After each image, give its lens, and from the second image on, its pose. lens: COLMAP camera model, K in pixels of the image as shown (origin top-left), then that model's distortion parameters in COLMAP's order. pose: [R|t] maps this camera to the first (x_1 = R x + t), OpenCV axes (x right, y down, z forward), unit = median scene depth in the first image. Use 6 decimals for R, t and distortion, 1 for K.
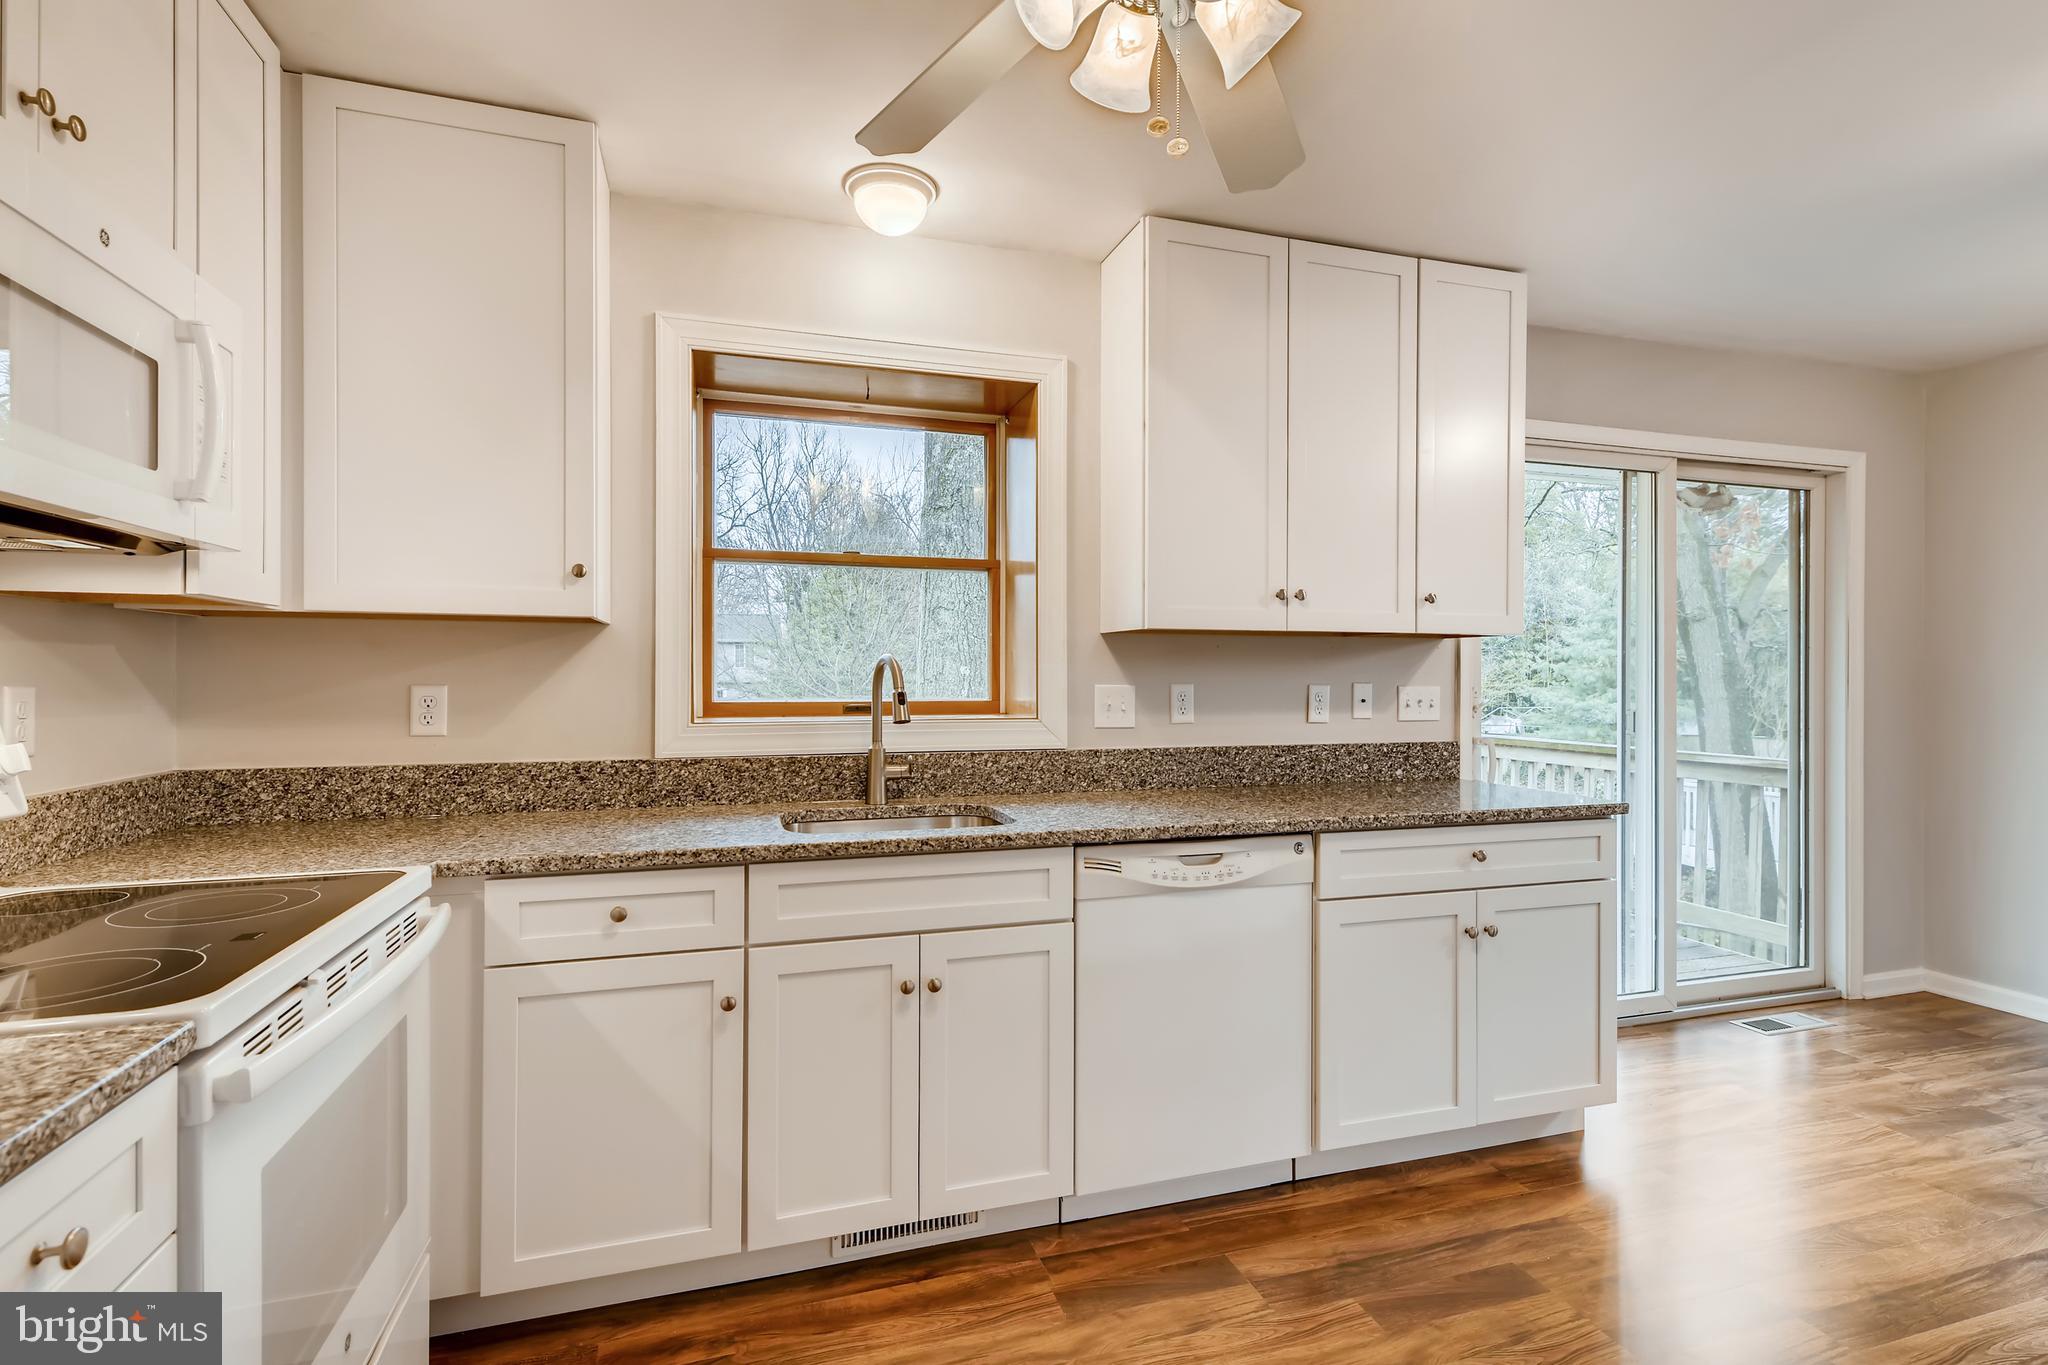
lens RADIAL K [[968.8, 0, 1024.9], [0, 968.8, 674.0], [0, 0, 1]] dist [0.002250, -0.001159]
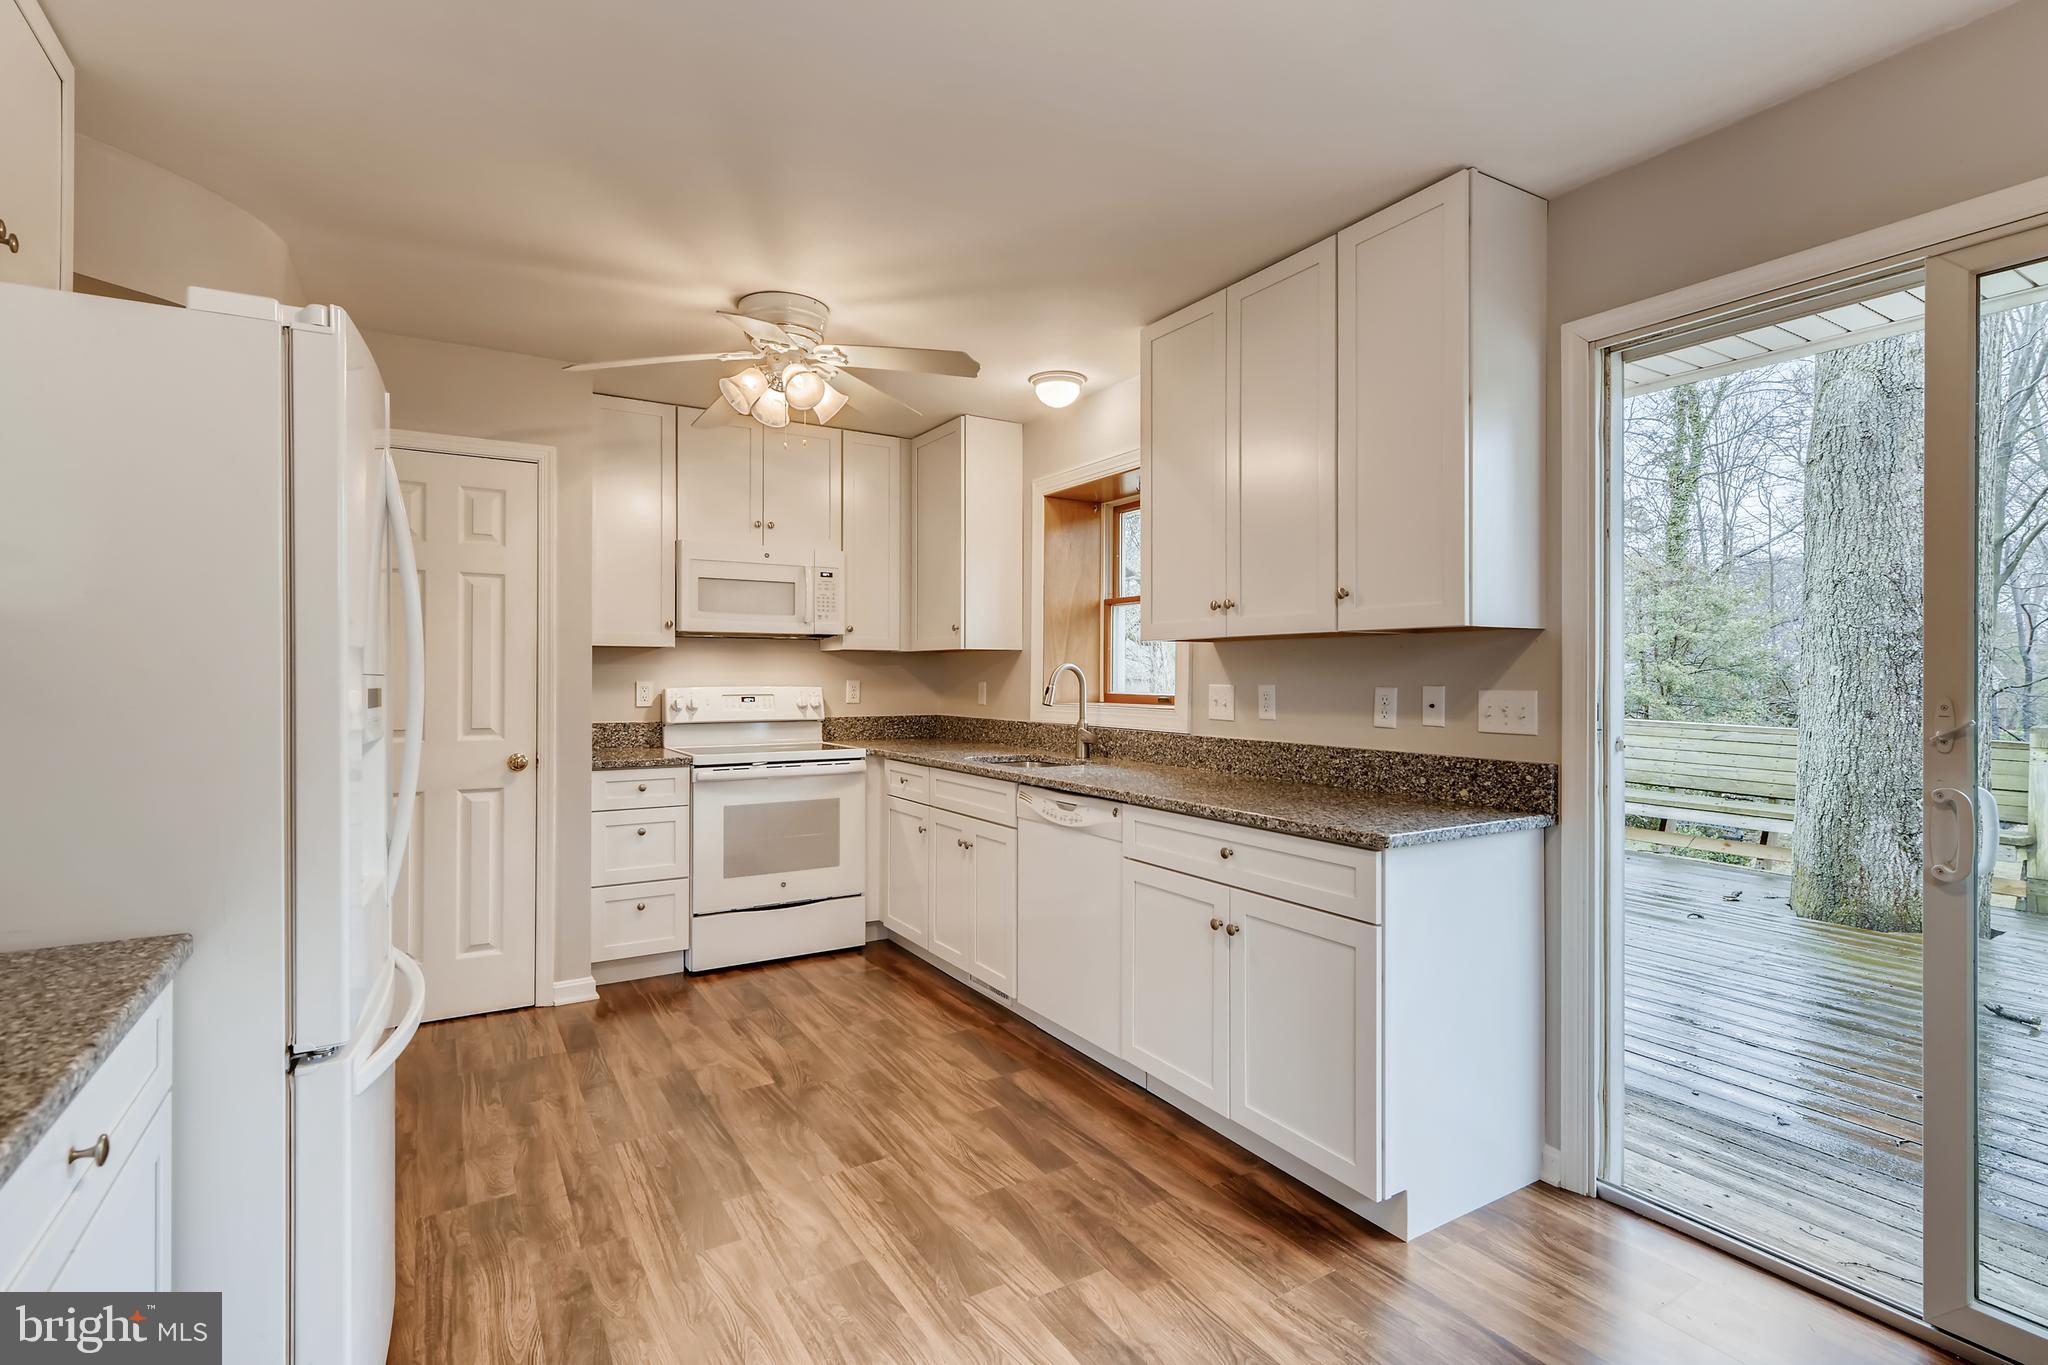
lens RADIAL K [[968.8, 0, 1024.9], [0, 968.8, 674.0], [0, 0, 1]] dist [0.002250, -0.001159]
pose [[0.237962, -0.002410, -0.971272, 1.229215], [0.000055, 0.999997, -0.002468, 0.001067], [0.971275, 0.000534, 0.237961, 0.480646]]
